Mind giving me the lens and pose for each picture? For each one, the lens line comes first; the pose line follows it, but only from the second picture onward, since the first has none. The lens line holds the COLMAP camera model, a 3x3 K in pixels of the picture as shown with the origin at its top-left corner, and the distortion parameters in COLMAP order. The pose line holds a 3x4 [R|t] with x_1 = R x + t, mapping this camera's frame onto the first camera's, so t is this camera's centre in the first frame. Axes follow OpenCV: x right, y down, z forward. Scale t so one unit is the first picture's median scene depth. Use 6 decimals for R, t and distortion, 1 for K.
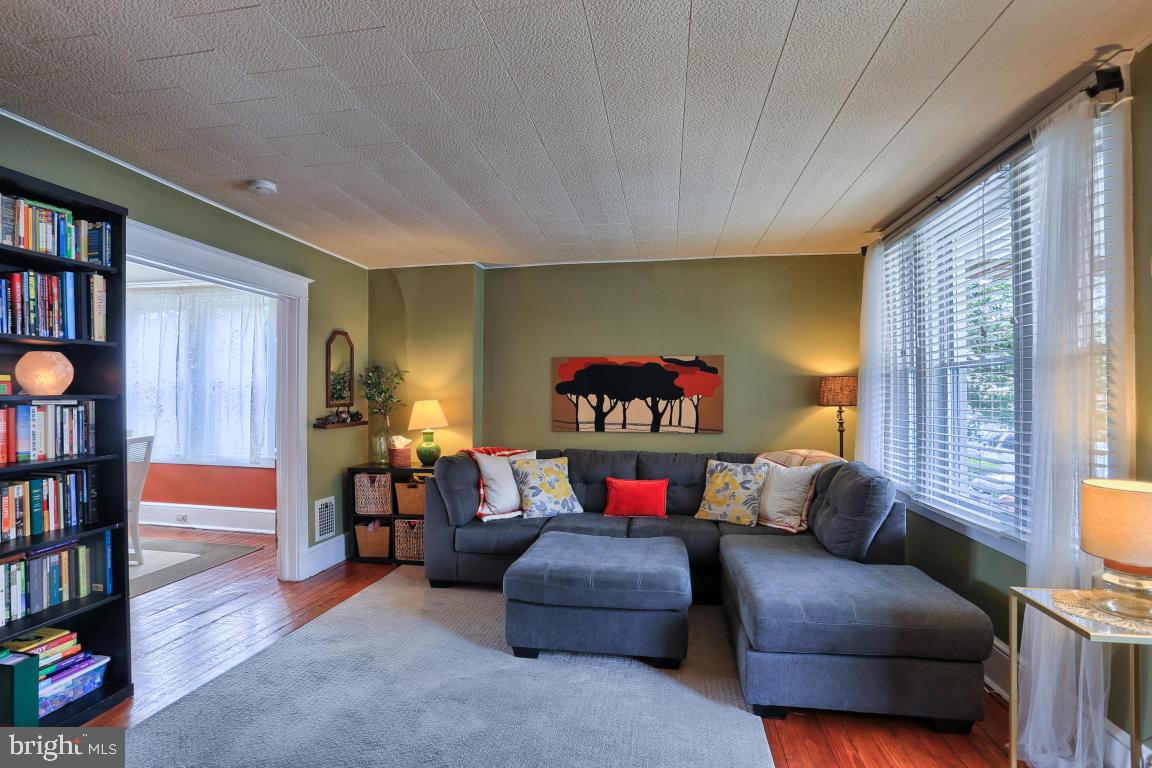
lens RADIAL K [[564.7, 0, 561.6], [0, 564.7, 398.0], [0, 0, 1]] dist [-0.022662, 0.002714]
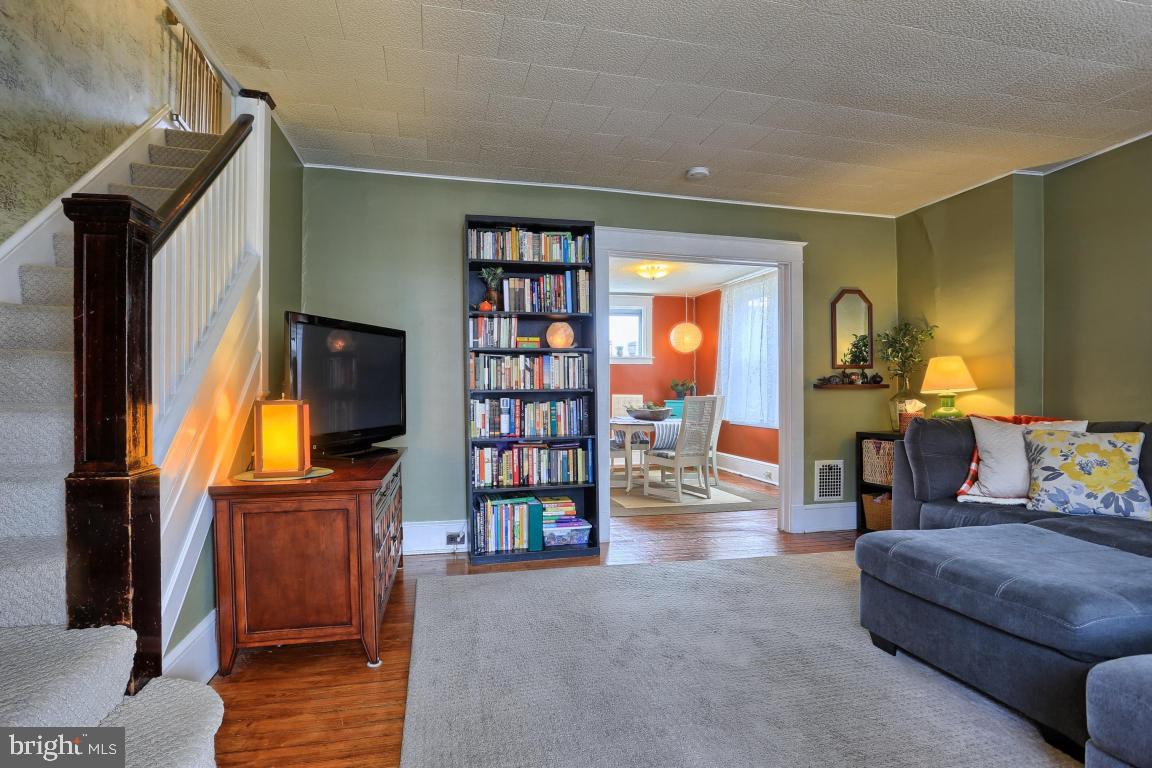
lens RADIAL K [[575.1, 0, 571.2], [0, 575.1, 393.1], [0, 0, 1]] dist [-0.032920, 0.003356]
pose [[0.418848, -0.001770, -0.908055, 0.354470], [-0.000277, 0.999998, -0.002077, 0.072887], [0.908056, 0.001122, 0.418847, 0.192457]]
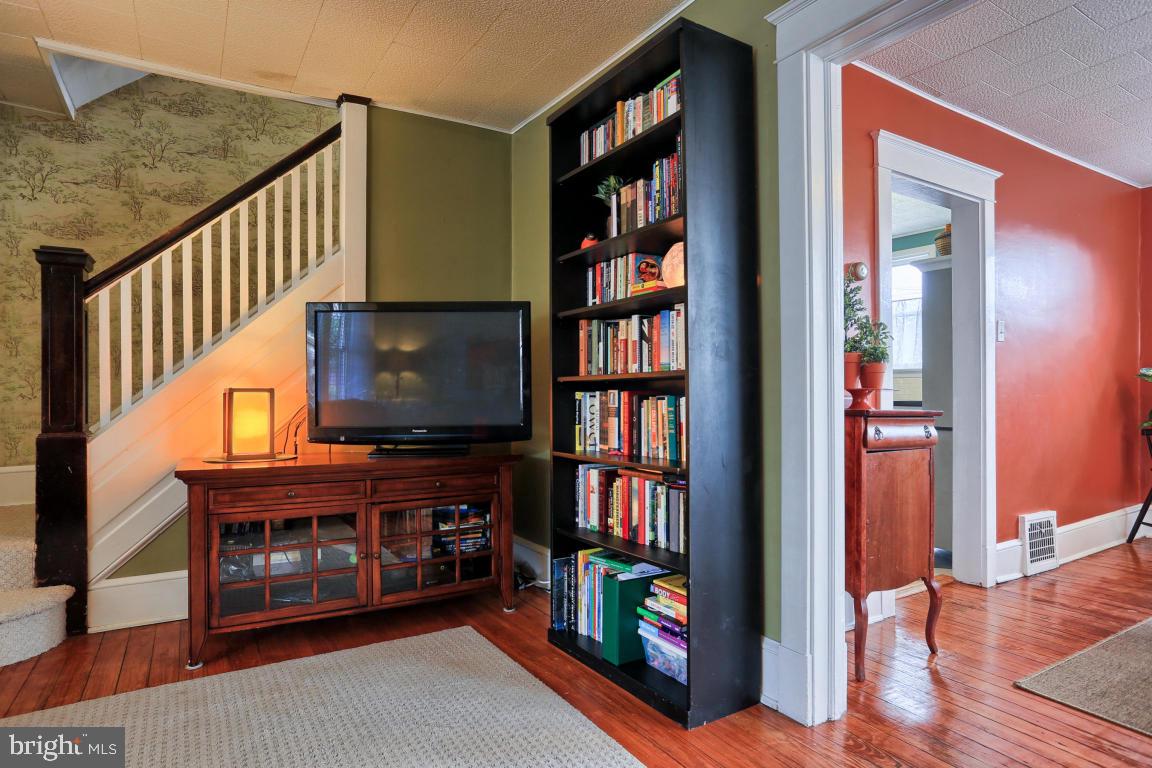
lens RADIAL K [[658.5, 0, 572.8], [0, 658.5, 383.5], [0, 0, 1]] dist [-0.003745, 0.001762]
pose [[-0.740945, -0.007736, -0.671521, -0.084475], [-0.001971, 0.999954, -0.009344, 0.079118], [0.671563, -0.005600, -0.740926, 0.950198]]
